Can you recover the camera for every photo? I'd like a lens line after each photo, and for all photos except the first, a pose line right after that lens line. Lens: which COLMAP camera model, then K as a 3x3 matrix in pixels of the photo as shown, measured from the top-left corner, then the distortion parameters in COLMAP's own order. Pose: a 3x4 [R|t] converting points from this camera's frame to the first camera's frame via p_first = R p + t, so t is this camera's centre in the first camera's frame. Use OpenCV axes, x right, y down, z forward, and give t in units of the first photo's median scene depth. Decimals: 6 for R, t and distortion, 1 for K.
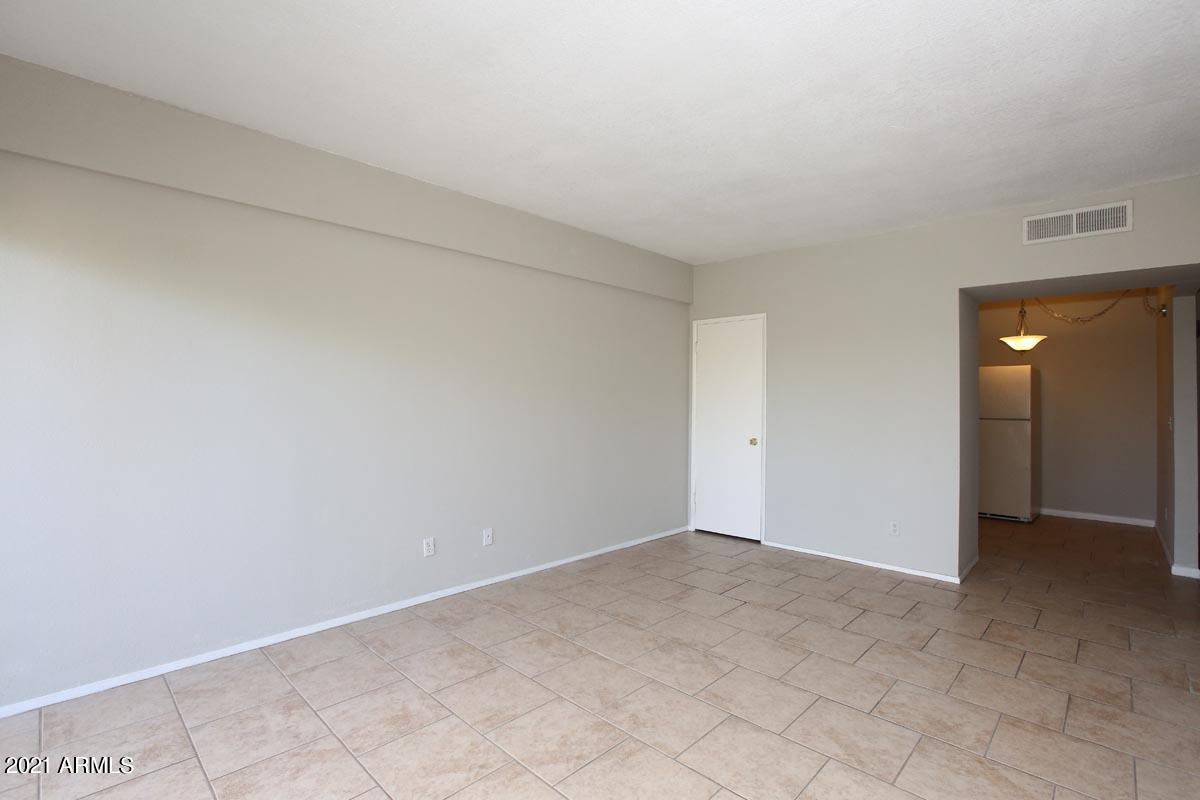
lens RADIAL K [[546.4, 0, 601.6], [0, 546.4, 405.6], [0, 0, 1]] dist [-0.044802, 0.012867]
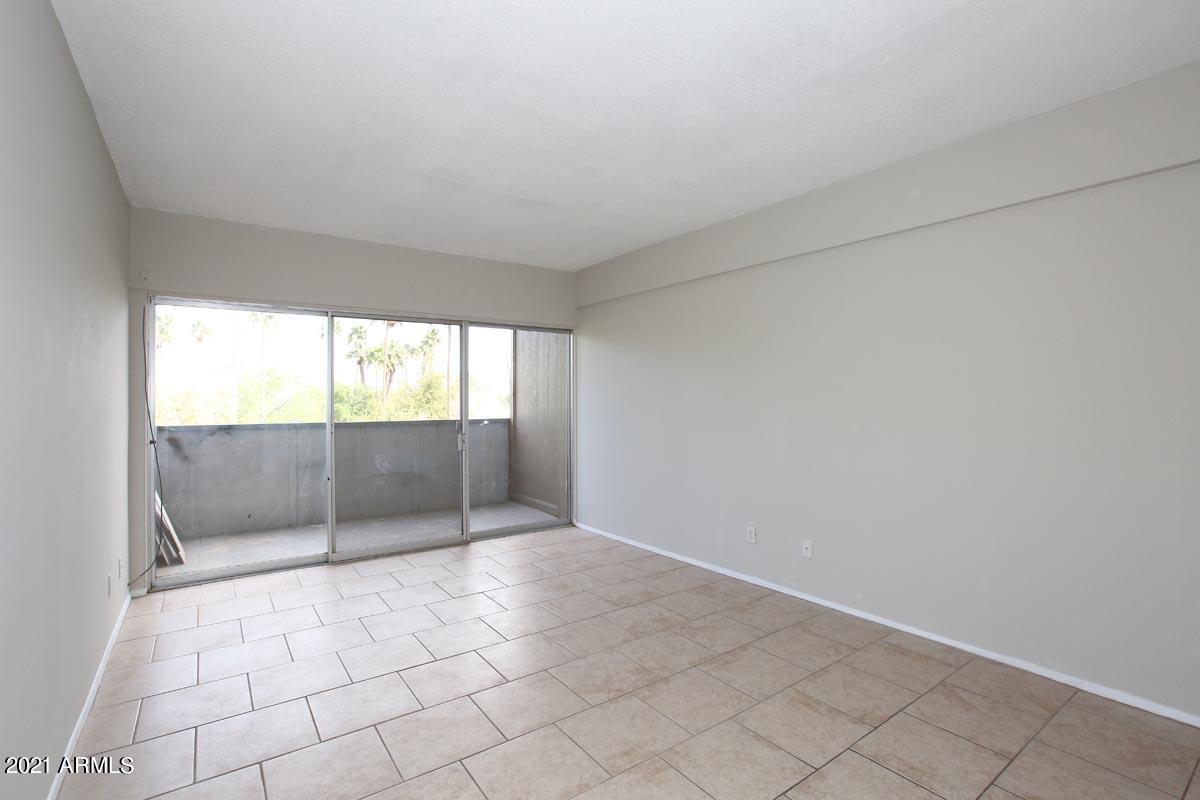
lens RADIAL K [[546.4, 0, 594.4], [0, 546.4, 397.3], [0, 0, 1]] dist [-0.044802, 0.012867]
pose [[-0.180410, -0.014128, -0.983490, 0.975150], [0.001118, 0.999893, -0.014569, -0.012263], [0.983591, -0.003727, -0.180375, 1.001696]]
